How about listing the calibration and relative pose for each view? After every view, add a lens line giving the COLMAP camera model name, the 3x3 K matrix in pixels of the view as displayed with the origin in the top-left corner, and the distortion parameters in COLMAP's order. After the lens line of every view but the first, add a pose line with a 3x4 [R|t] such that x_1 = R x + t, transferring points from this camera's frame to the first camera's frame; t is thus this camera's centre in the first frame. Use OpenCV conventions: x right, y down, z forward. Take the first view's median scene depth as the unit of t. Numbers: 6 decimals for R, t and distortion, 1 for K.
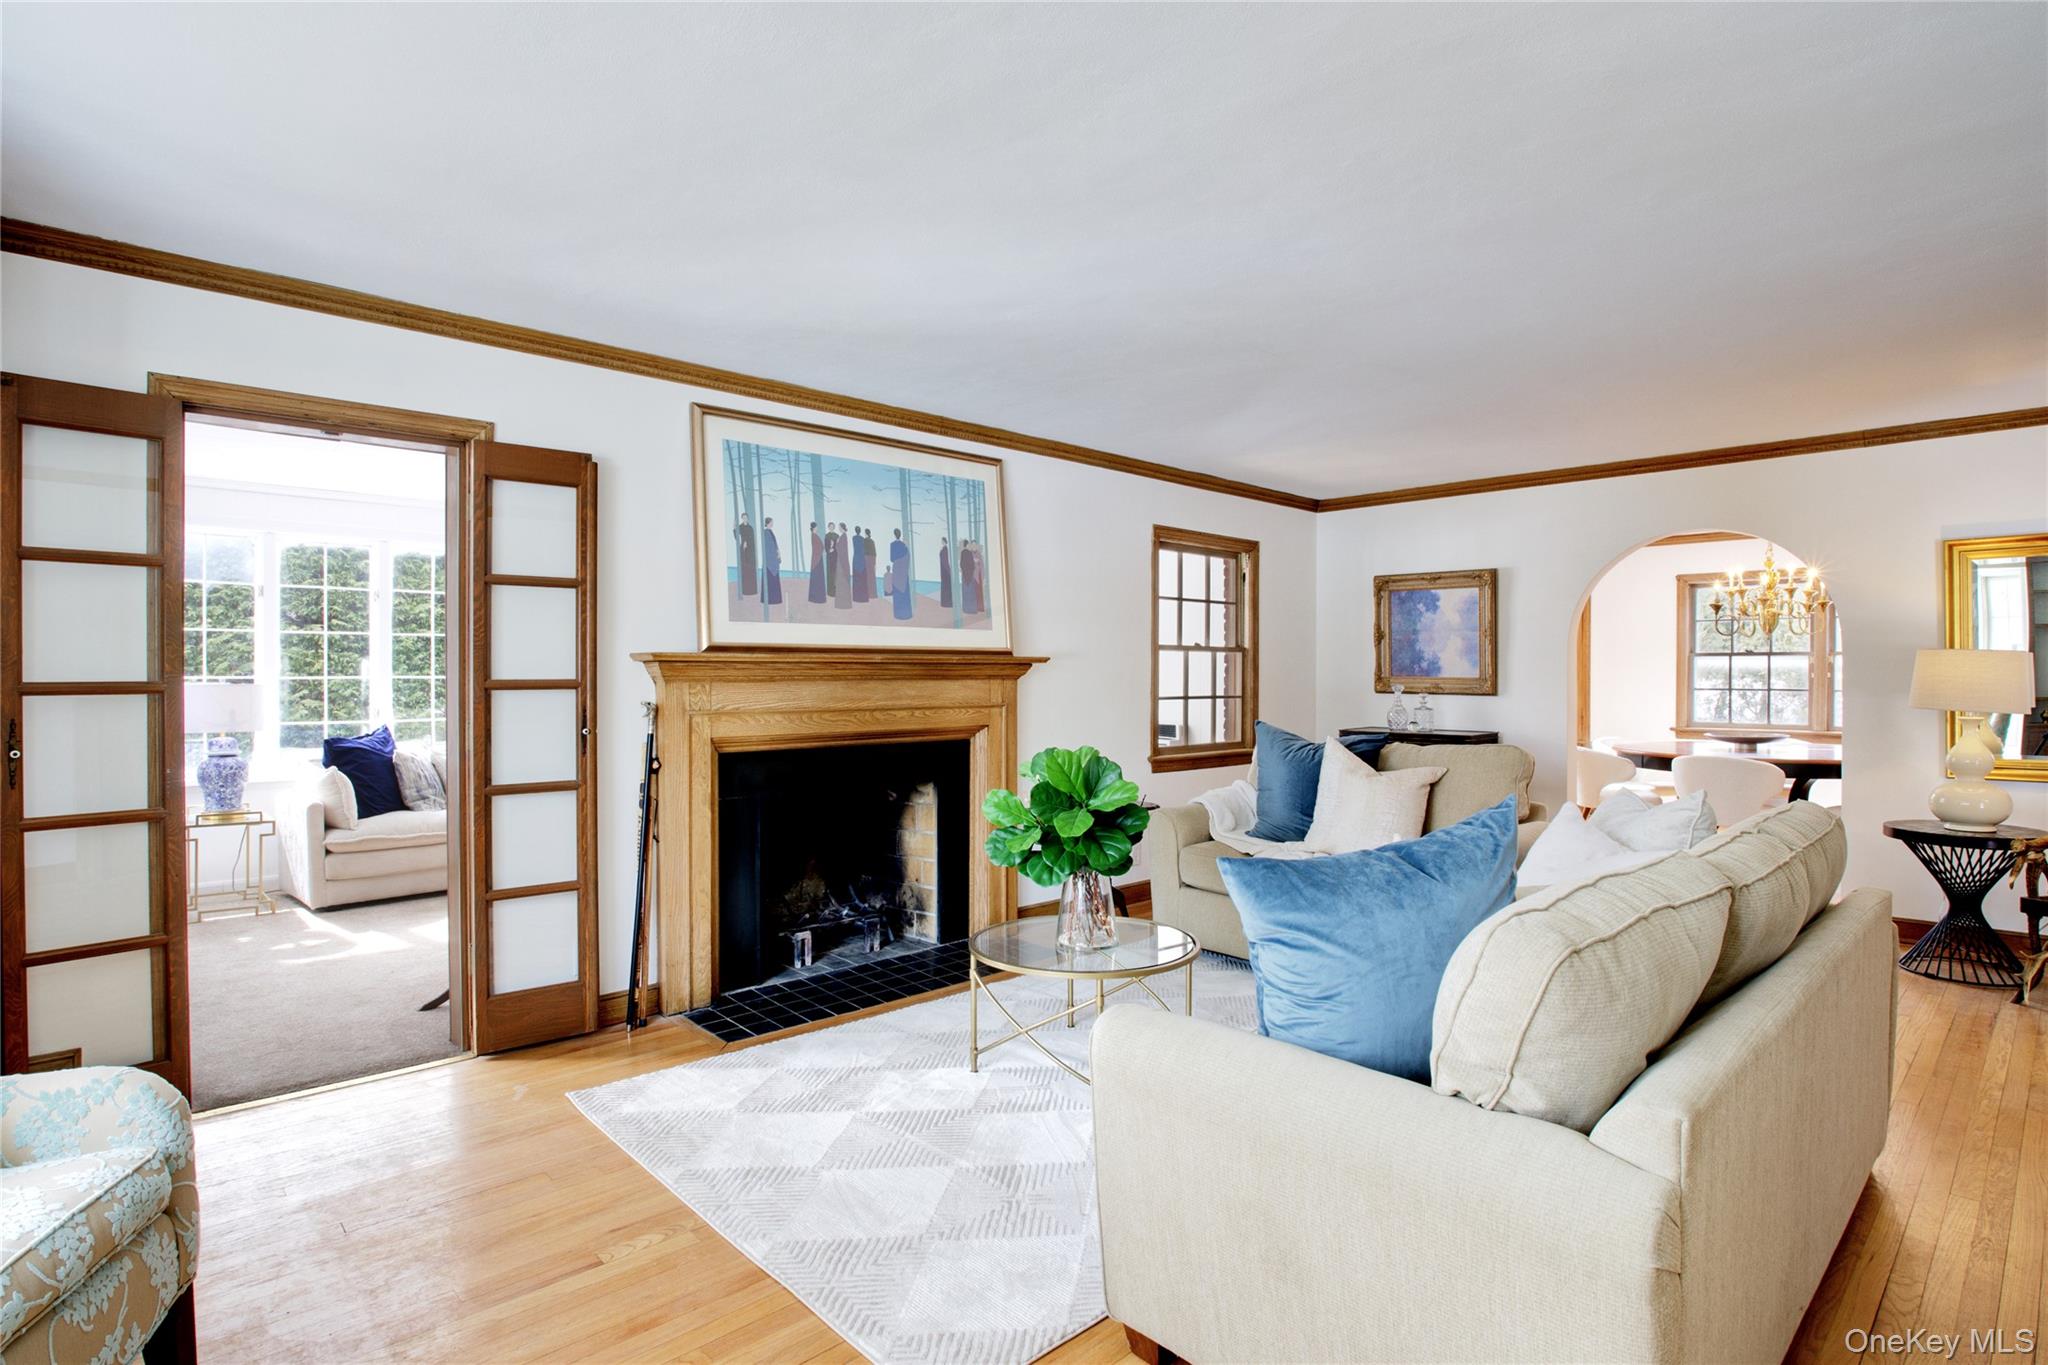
lens RADIAL K [[1053.2, 0, 1023.7], [0, 1053.2, 674.7], [0, 0, 1]] dist [0.004107, 0.000953]
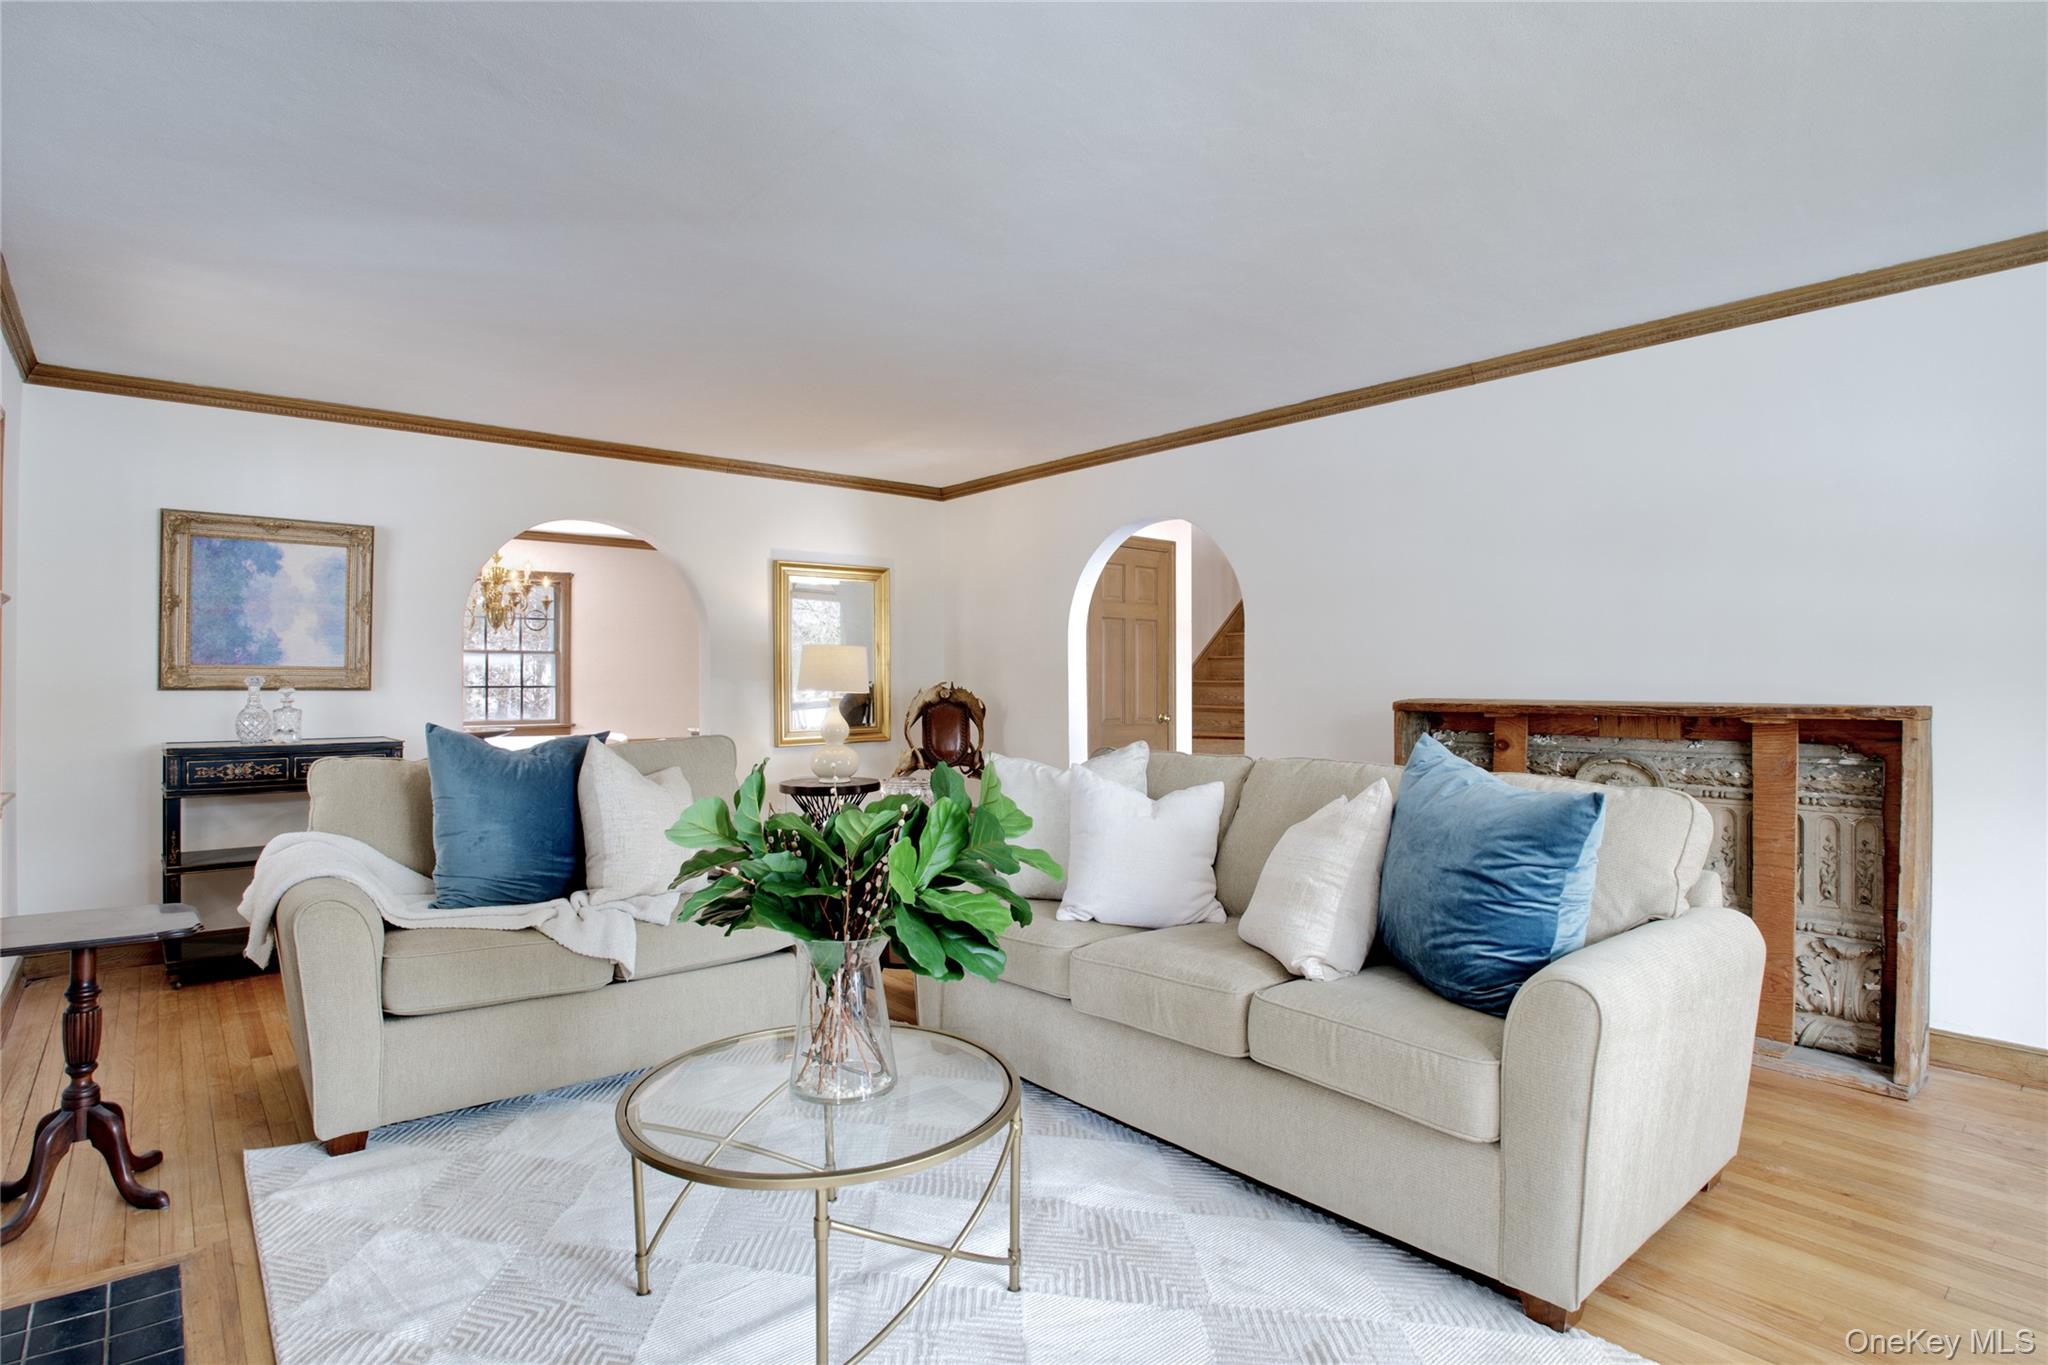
lens RADIAL K [[1053.2, 0, 1023.7], [0, 1053.2, 674.7], [0, 0, 1]] dist [0.004107, 0.000953]
pose [[0.072454, 0.015286, 0.997255, -0.304009], [0.012118, 0.999795, -0.016205, 0.028005], [-0.997298, 0.013259, 0.072254, 0.482319]]
